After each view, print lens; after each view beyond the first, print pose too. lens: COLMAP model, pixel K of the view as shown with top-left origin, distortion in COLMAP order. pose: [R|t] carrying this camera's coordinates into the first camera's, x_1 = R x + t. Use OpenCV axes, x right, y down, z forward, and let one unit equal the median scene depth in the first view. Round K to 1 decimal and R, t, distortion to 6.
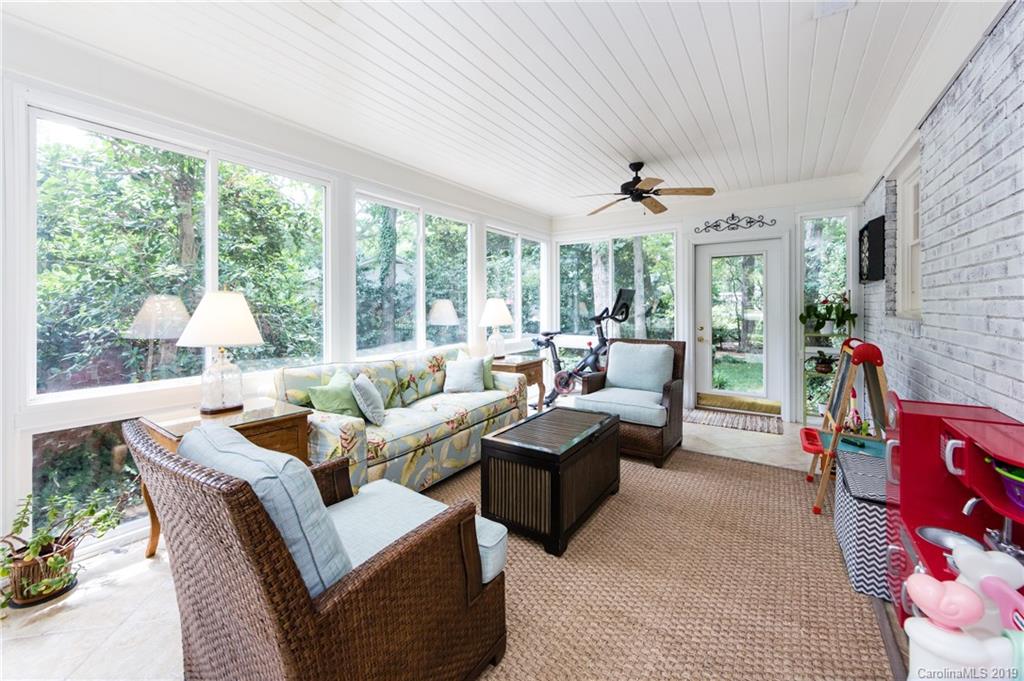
lens RADIAL K [[408.2, 0, 512.9], [0, 408.2, 308.2], [0, 0, 1]] dist [-0.001947, -0.000248]
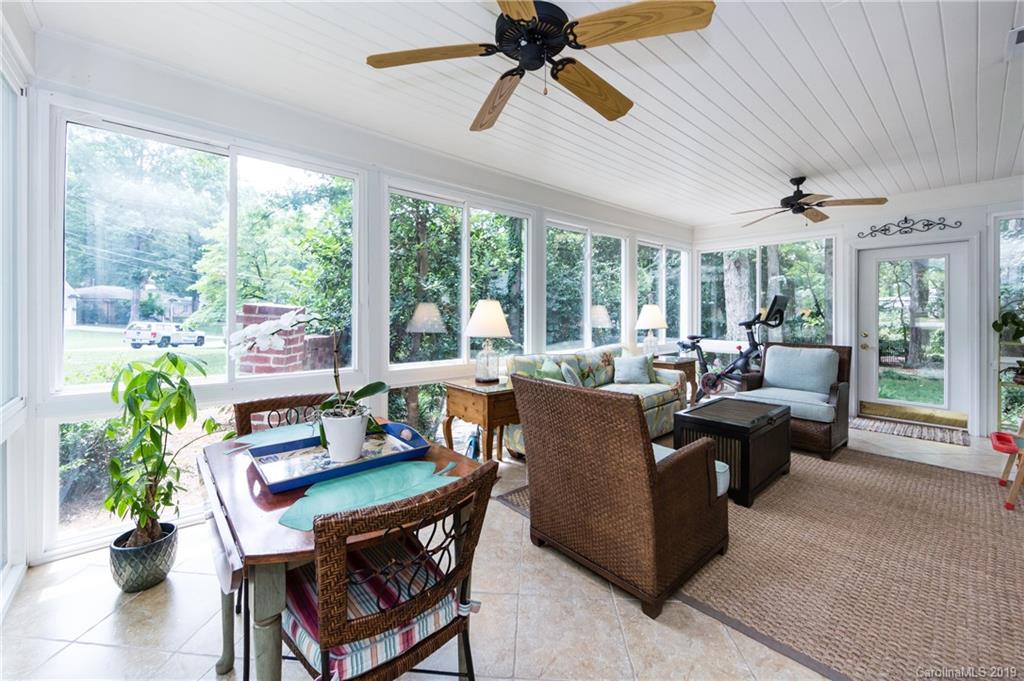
lens RADIAL K [[407.8, 0, 509.8], [0, 407.8, 312.6], [0, 0, 1]] dist [-0.000308, -0.000521]
pose [[0.965461, 0.005505, -0.260488, -0.131952], [-0.006291, 0.999978, -0.002185, 0.003327], [0.260470, 0.003749, 0.965475, -0.203354]]
